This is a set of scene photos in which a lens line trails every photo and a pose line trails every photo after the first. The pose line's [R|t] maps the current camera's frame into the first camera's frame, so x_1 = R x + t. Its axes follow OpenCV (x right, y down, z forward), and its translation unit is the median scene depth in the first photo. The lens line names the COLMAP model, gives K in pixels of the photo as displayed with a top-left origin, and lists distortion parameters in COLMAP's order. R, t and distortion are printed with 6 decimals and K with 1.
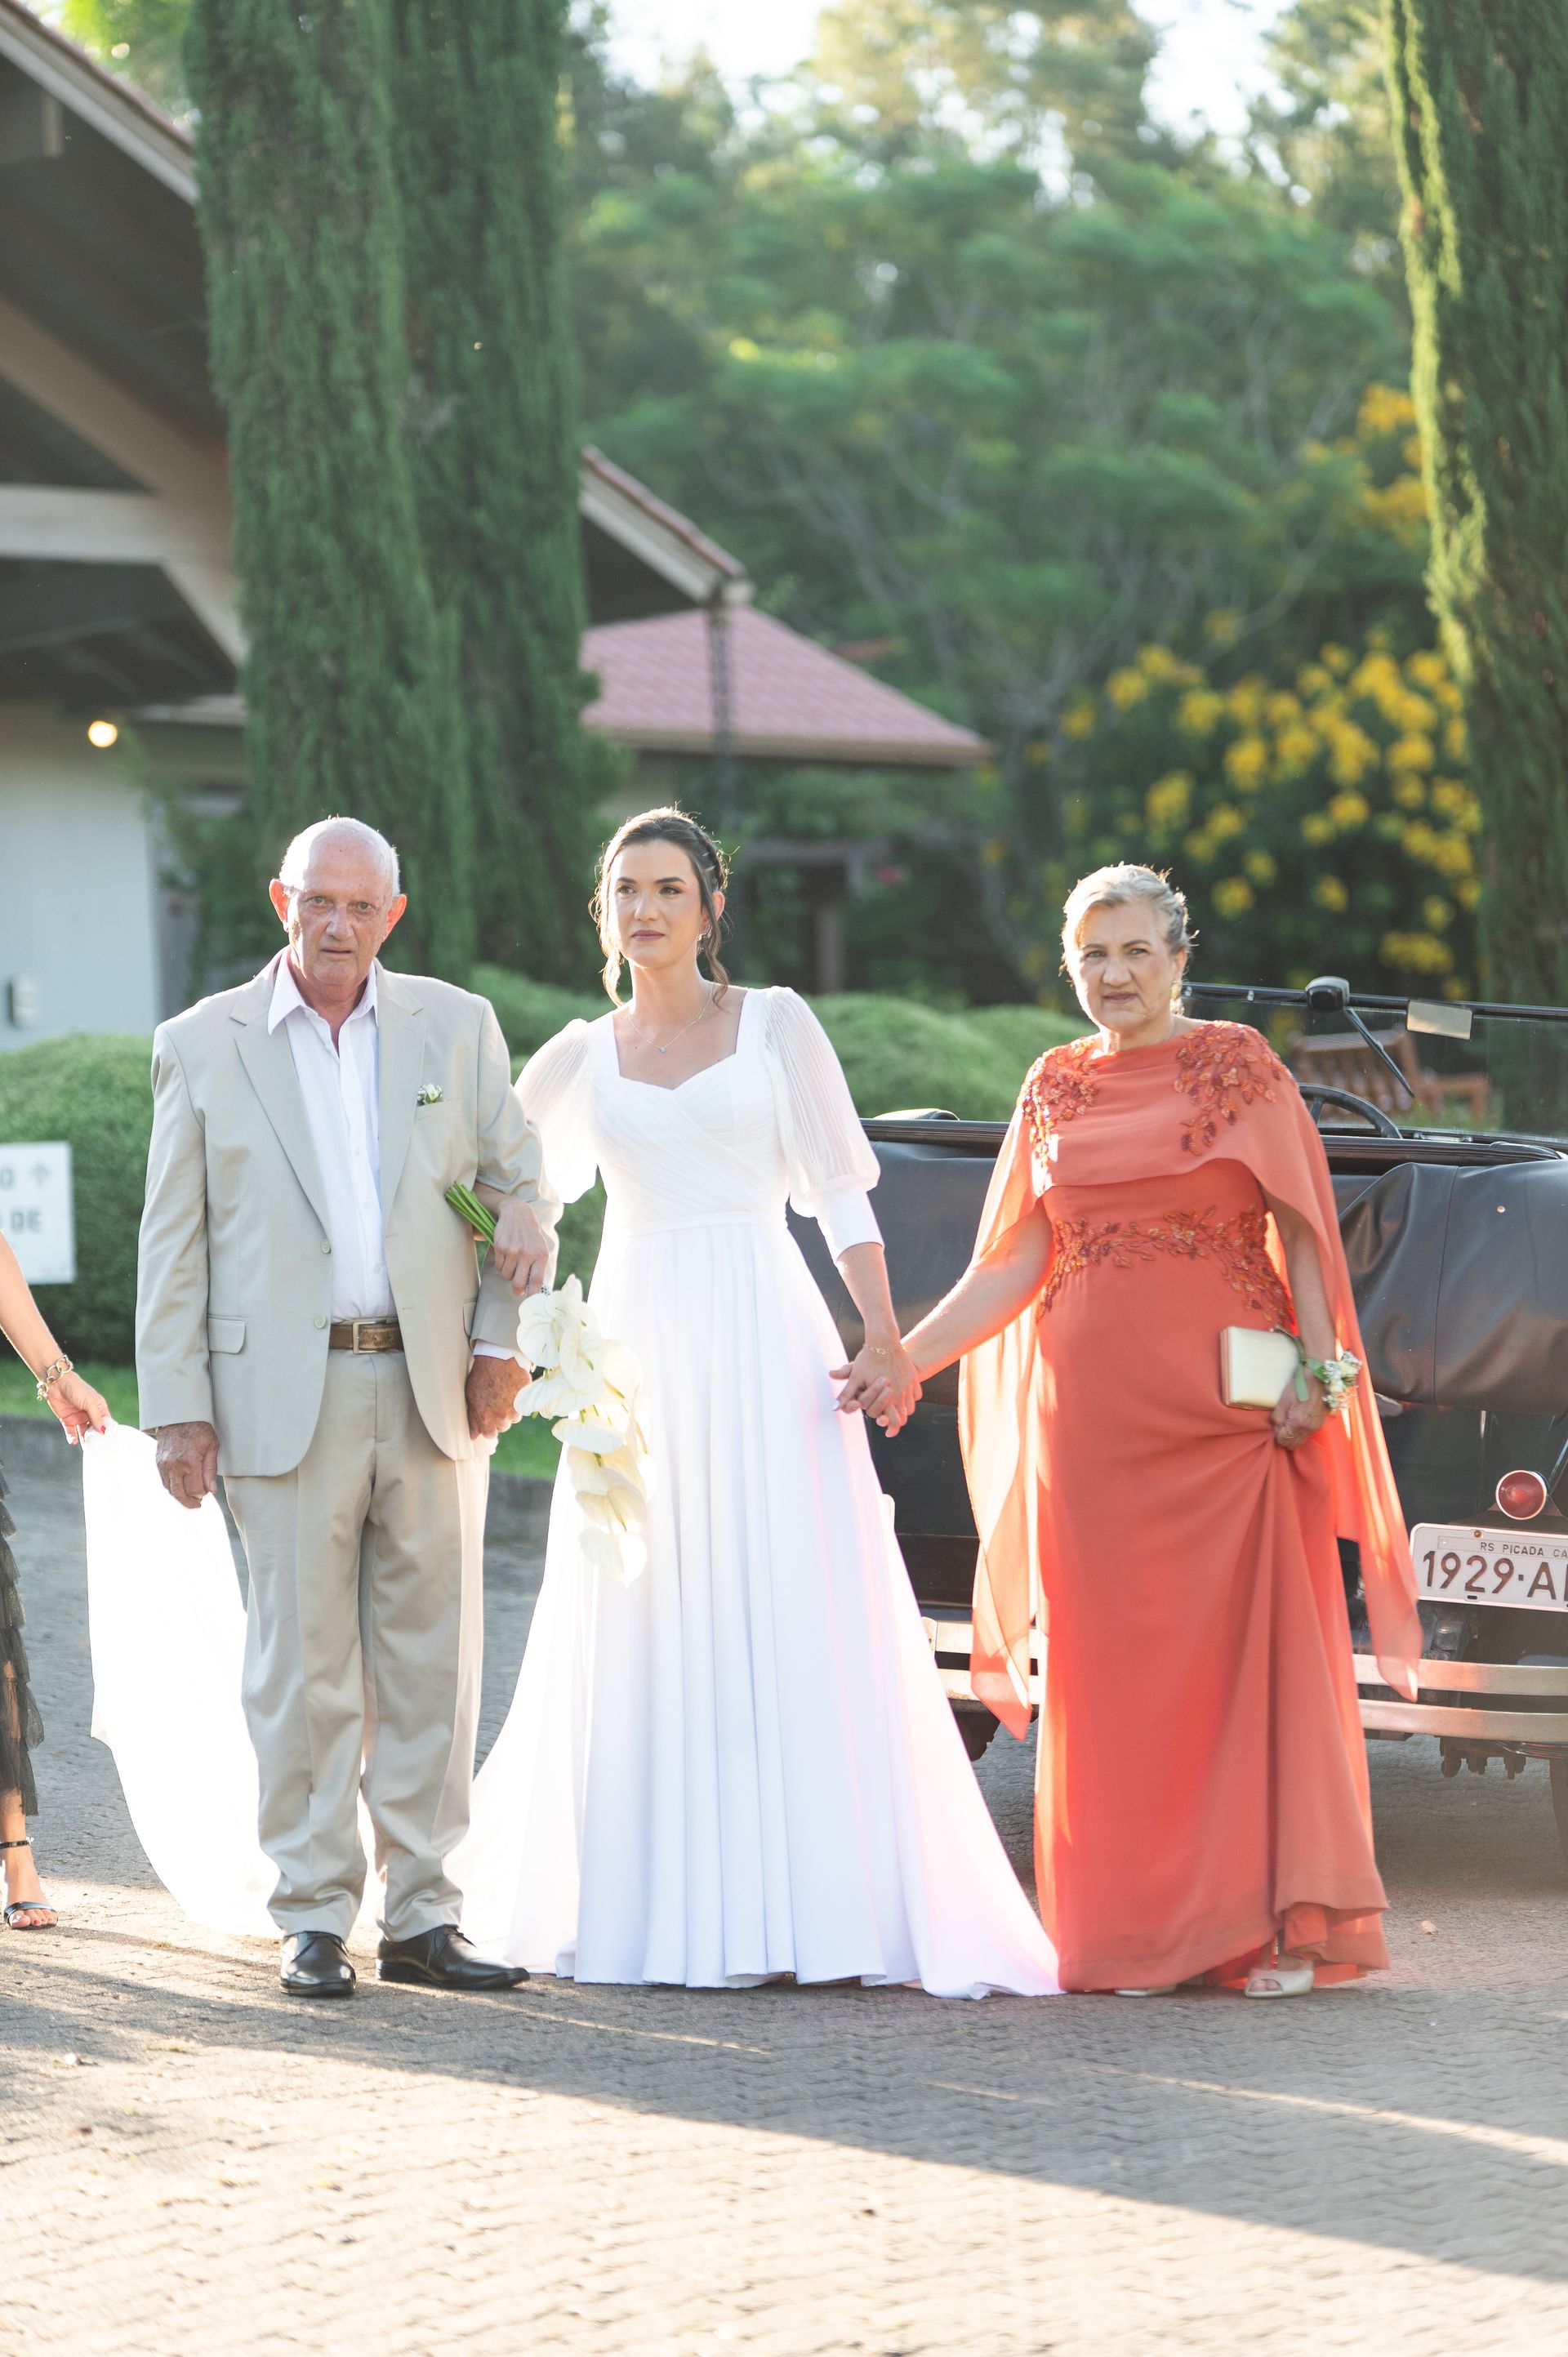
lens RADIAL K [[9456.8, 0, 784.1], [0, 9456.8, 1178.0], [0, 0, 1]] dist [-0.106733, 0.000000]
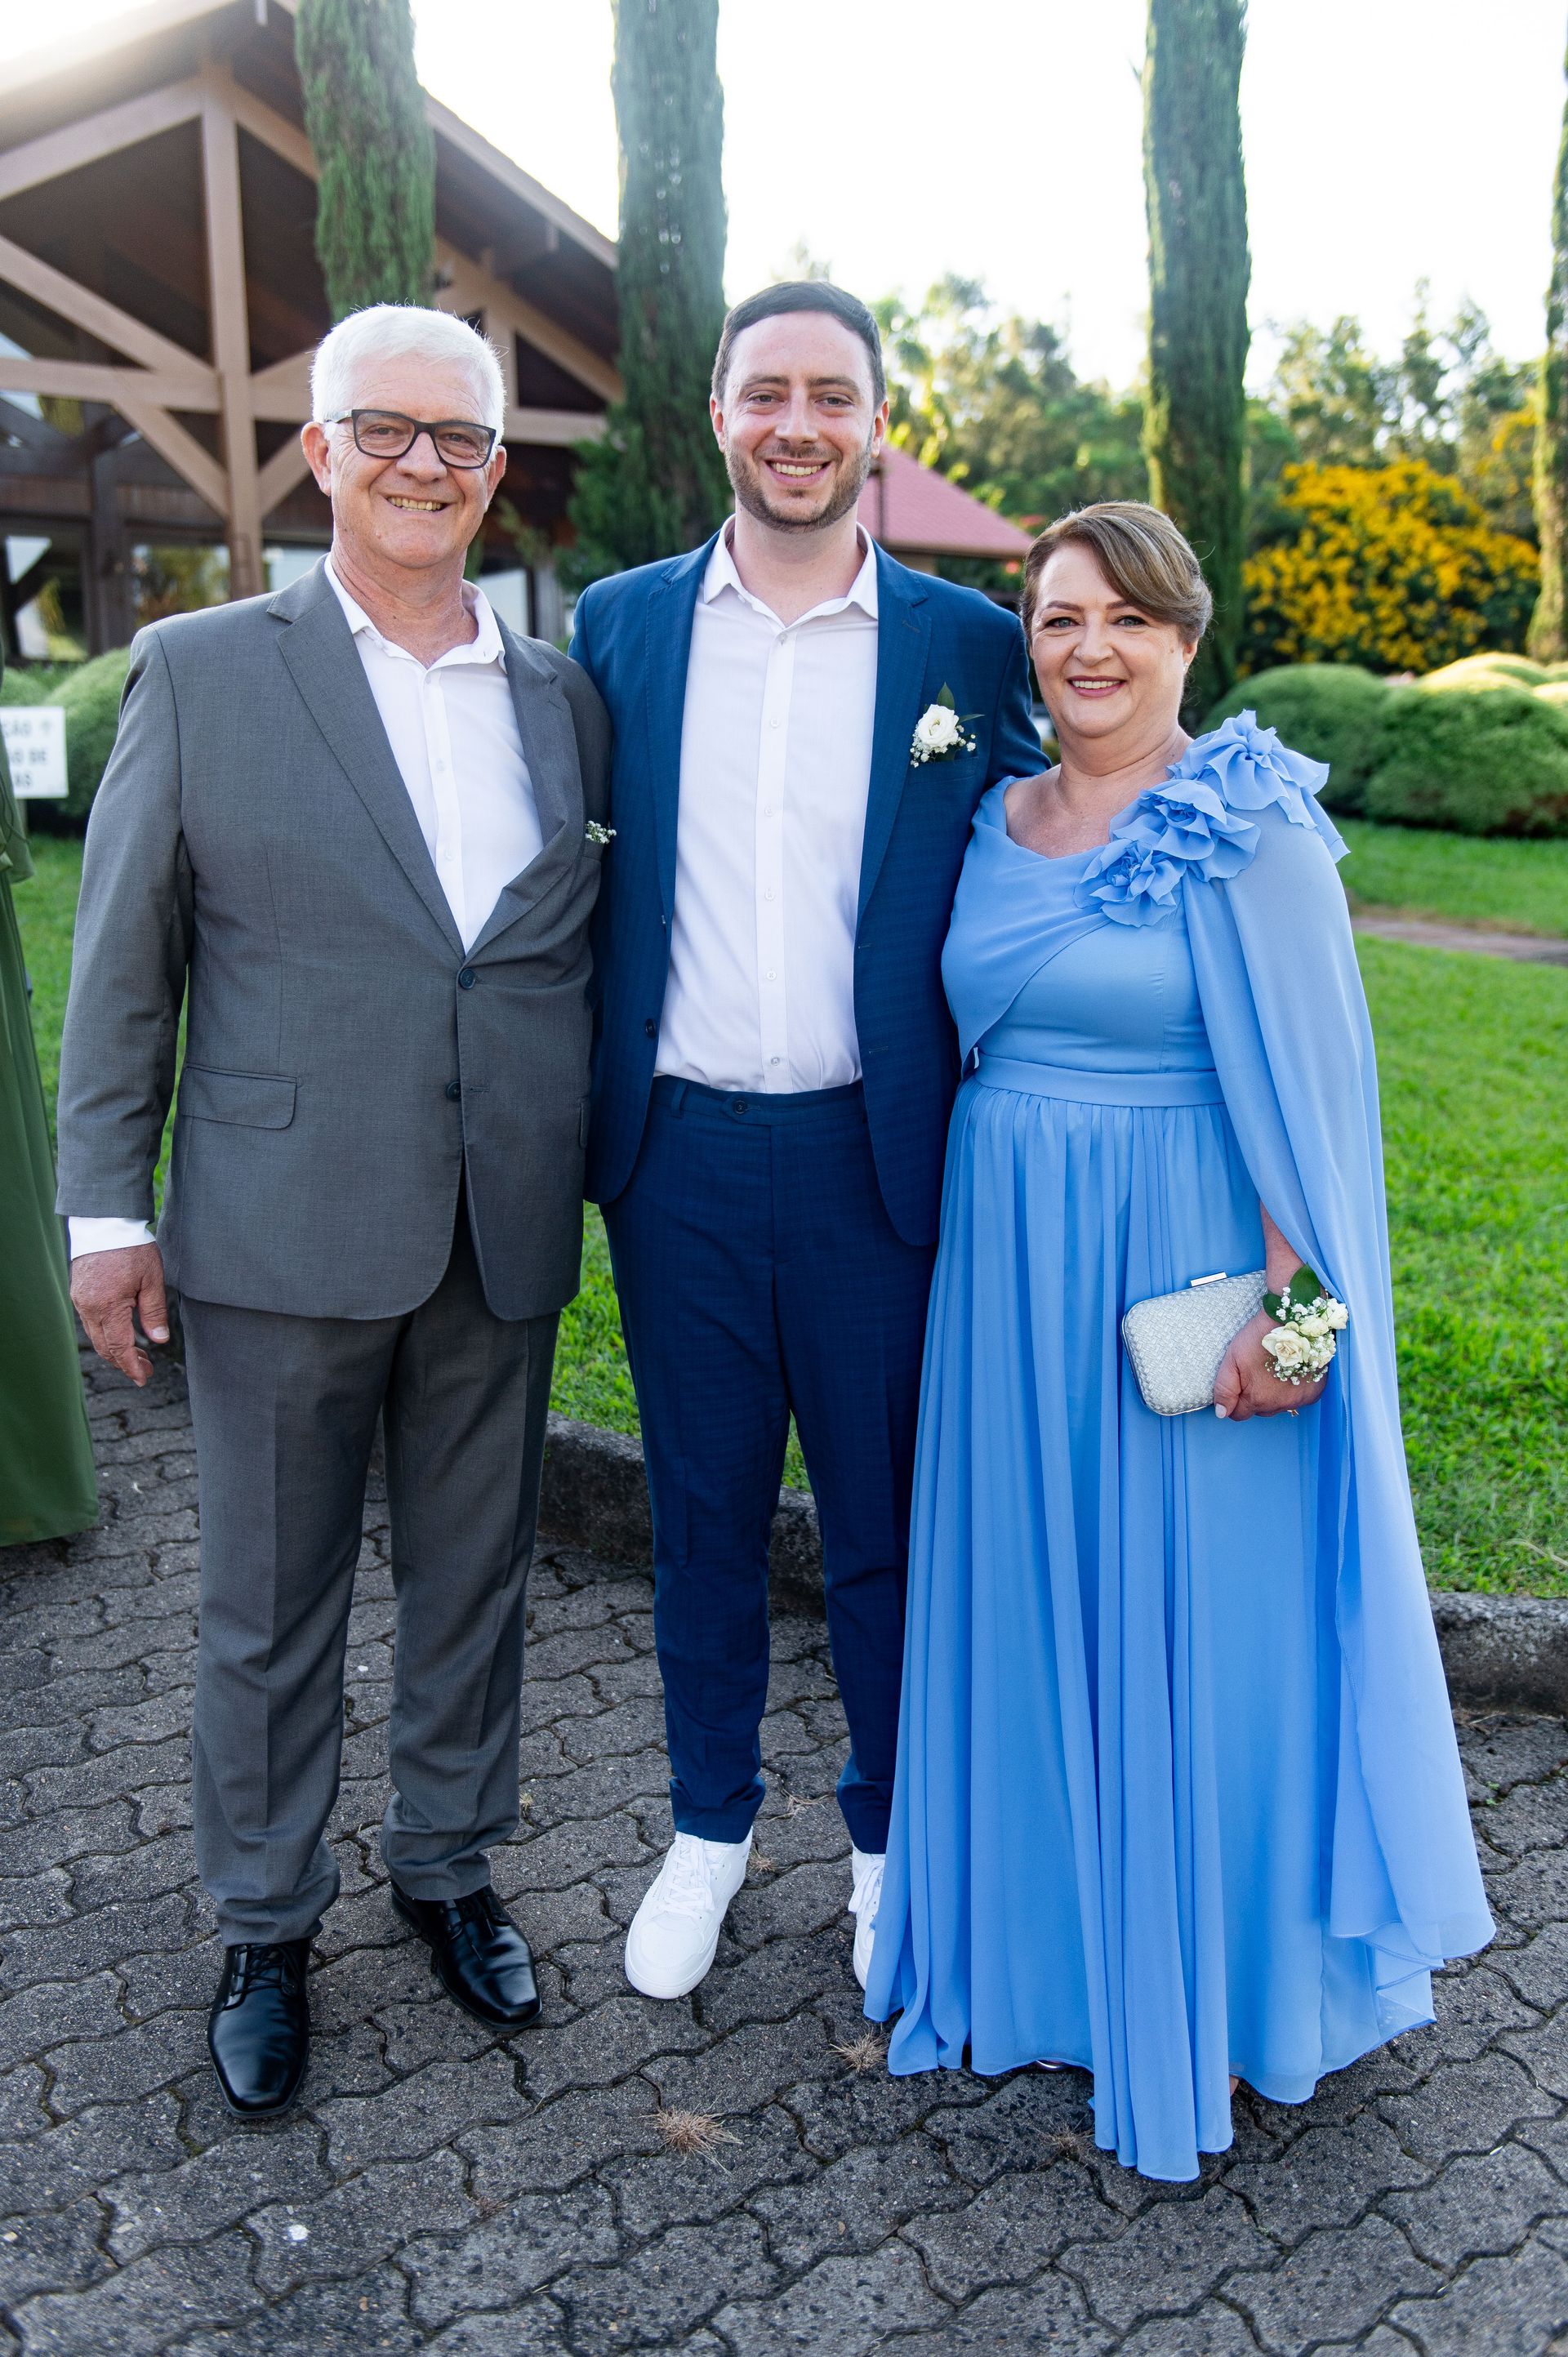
lens RADIAL K [[2081.6, 0, 780.9], [0, 2081.6, 1180.2], [0, 0, 1]] dist [-0.017488, 0.000691]
pose [[0.980430, 0.065985, -0.185478, 0.103281], [-0.022764, 0.973834, 0.226117, -0.007344], [0.195545, -0.217470, 0.956279, 0.622216]]
